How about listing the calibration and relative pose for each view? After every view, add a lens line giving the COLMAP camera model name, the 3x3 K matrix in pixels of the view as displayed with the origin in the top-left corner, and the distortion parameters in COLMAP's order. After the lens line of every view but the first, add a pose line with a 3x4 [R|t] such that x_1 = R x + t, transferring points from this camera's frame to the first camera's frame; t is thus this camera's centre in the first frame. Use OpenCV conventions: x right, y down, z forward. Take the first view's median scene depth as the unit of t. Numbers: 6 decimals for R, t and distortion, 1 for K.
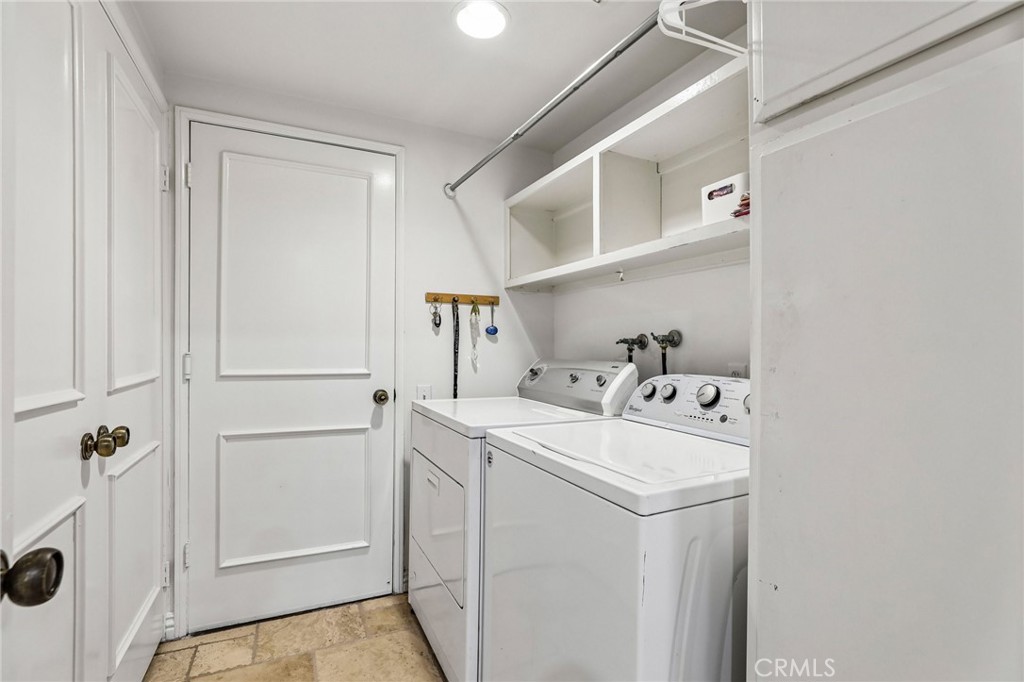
lens RADIAL K [[468.9, 0, 513.1], [0, 468.9, 348.0], [0, 0, 1]] dist [-0.039259, 0.009712]
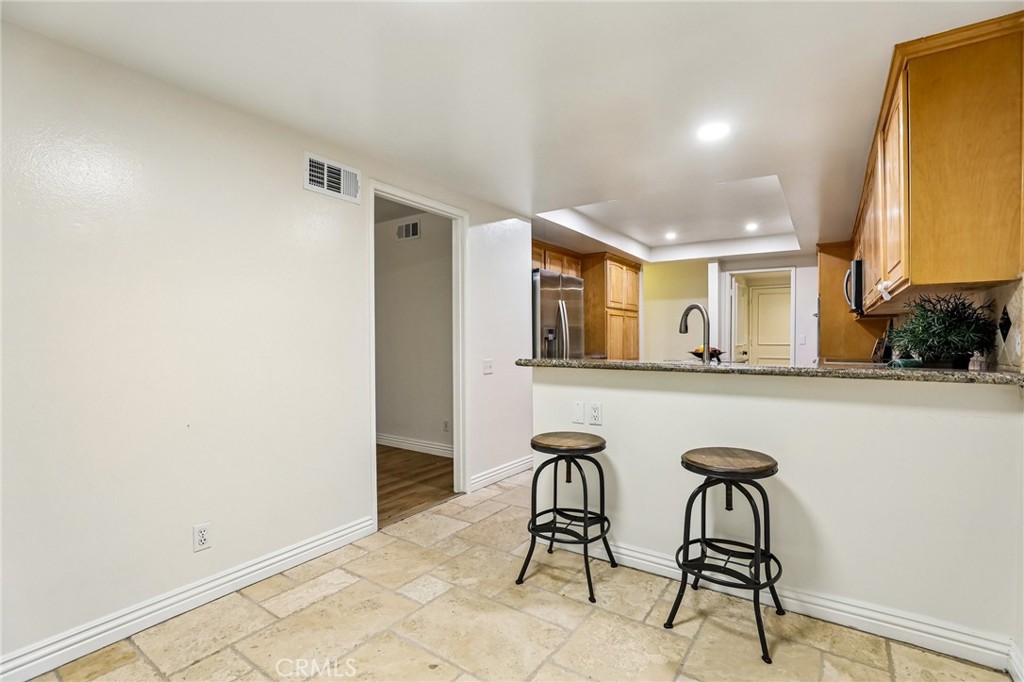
lens RADIAL K [[468.9, 0, 515.5], [0, 468.9, 342.5], [0, 0, 1]] dist [-0.039259, 0.009712]
pose [[0.520064, 0.002664, -0.854123, 1.652787], [0.005084, 0.999968, 0.006214, 0.003552], [0.854112, -0.007574, 0.520034, -2.797302]]
